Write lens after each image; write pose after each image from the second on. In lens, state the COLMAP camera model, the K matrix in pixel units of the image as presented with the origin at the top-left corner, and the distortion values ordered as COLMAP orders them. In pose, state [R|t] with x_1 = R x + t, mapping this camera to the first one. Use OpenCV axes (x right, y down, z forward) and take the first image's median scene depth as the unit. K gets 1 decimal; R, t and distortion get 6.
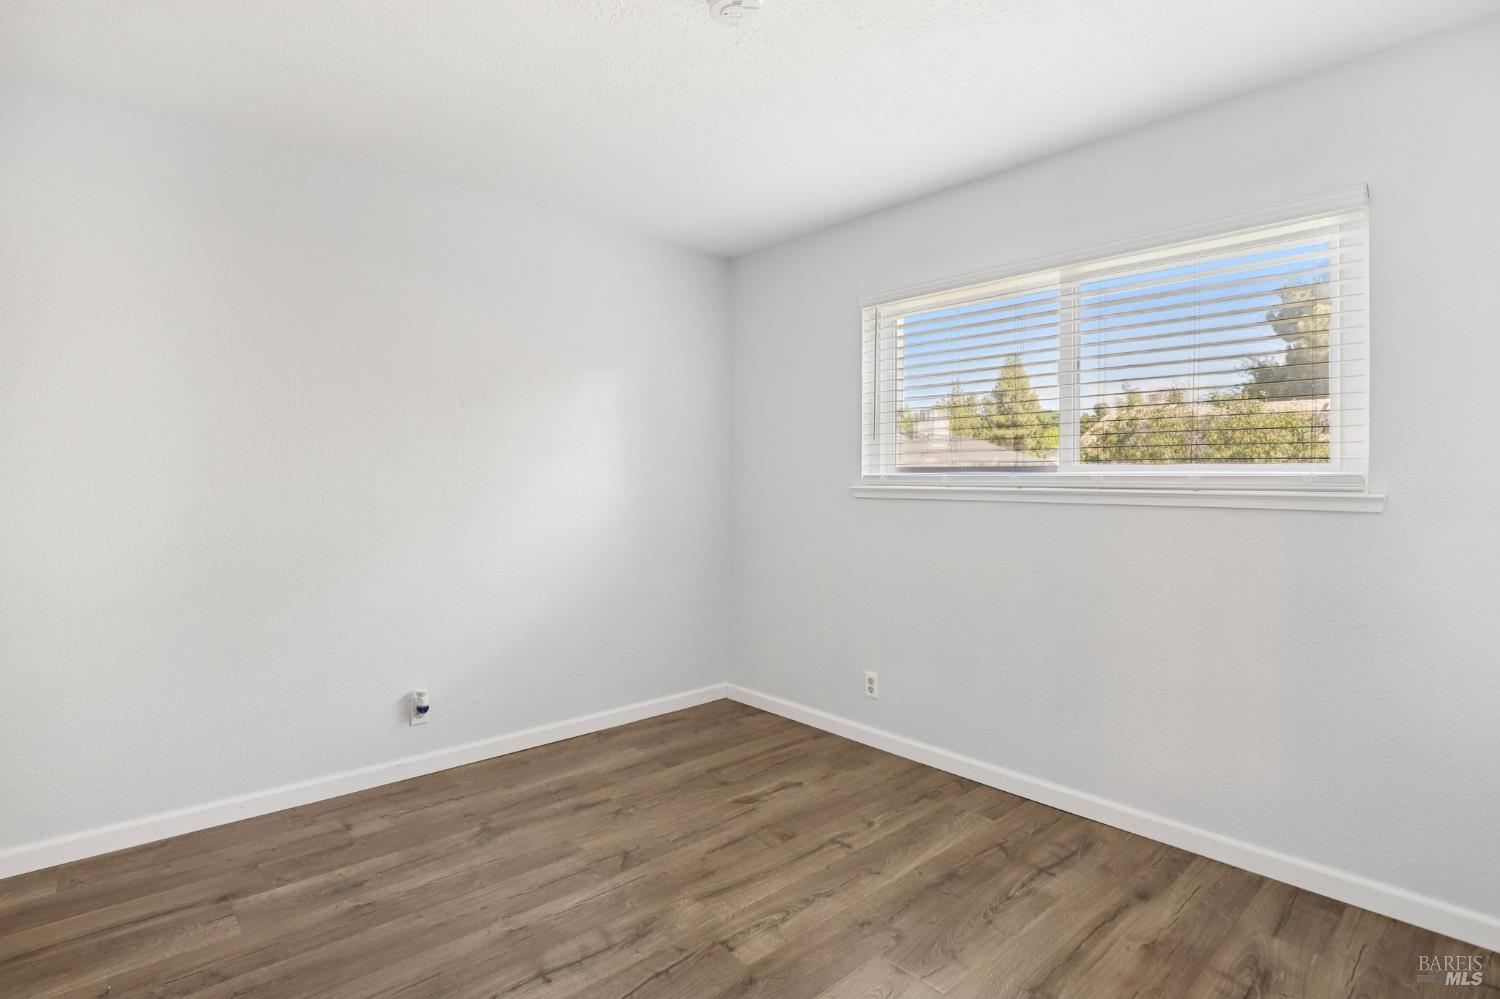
lens RADIAL K [[697.5, 0, 748.9], [0, 697.5, 493.8], [0, 0, 1]] dist [-0.025899, 0.002635]
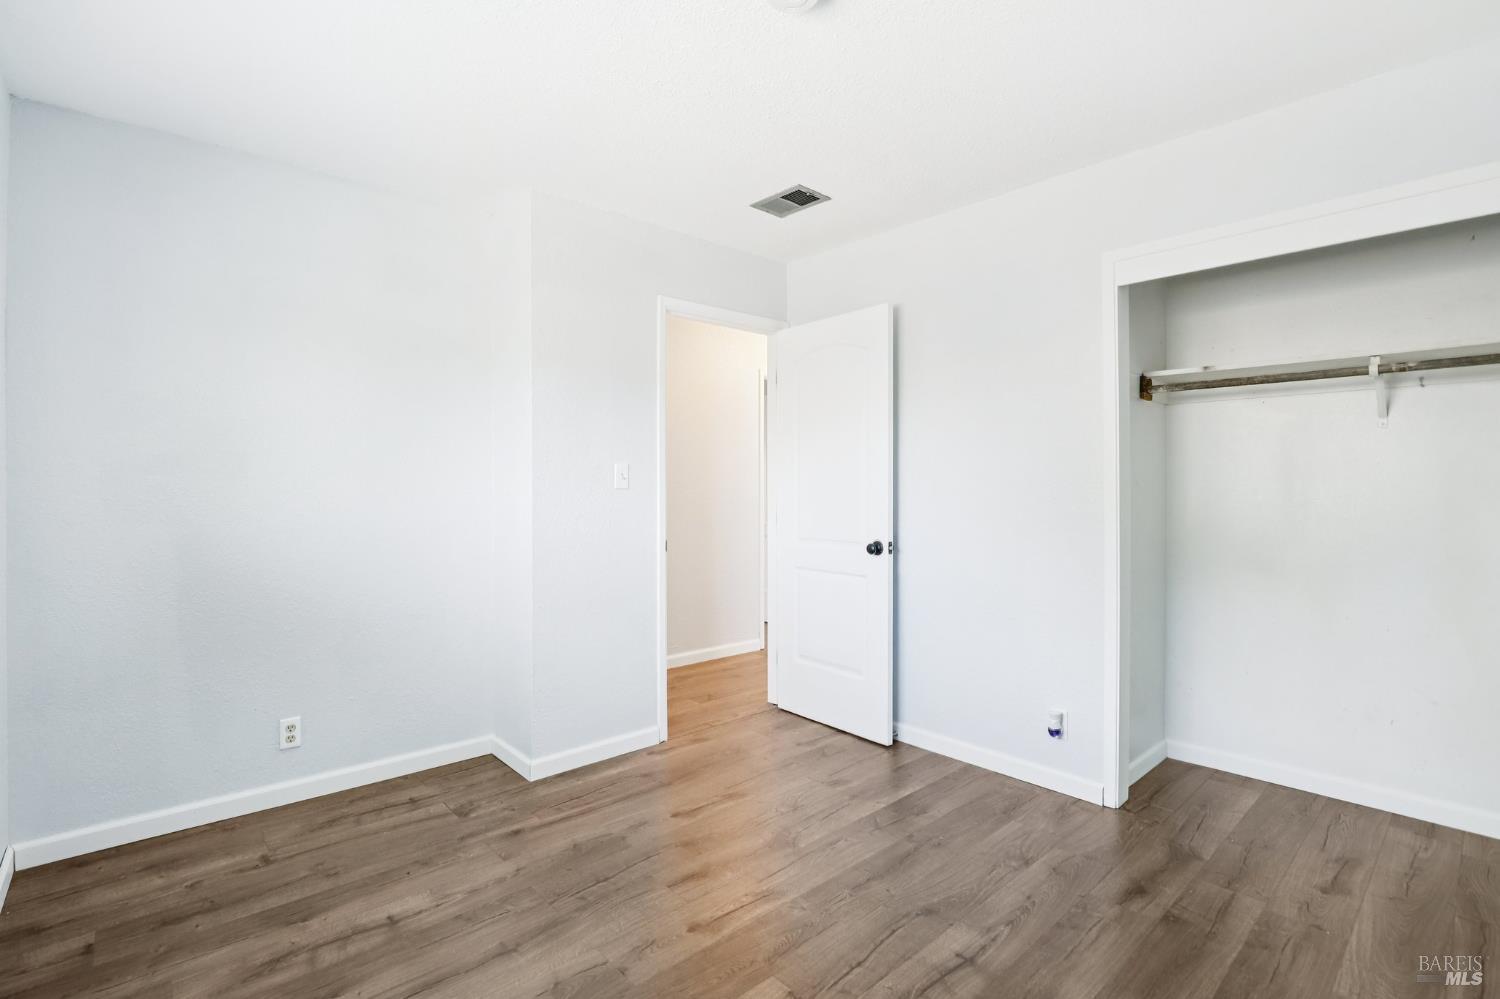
lens RADIAL K [[697.5, 0, 755.8], [0, 697.5, 498.6], [0, 0, 1]] dist [-0.025899, 0.002635]
pose [[-0.999549, 0.004873, 0.029640, -0.010525], [0.004990, 0.999980, 0.003877, -0.005341], [-0.029621, 0.004023, -0.999553, 1.962983]]
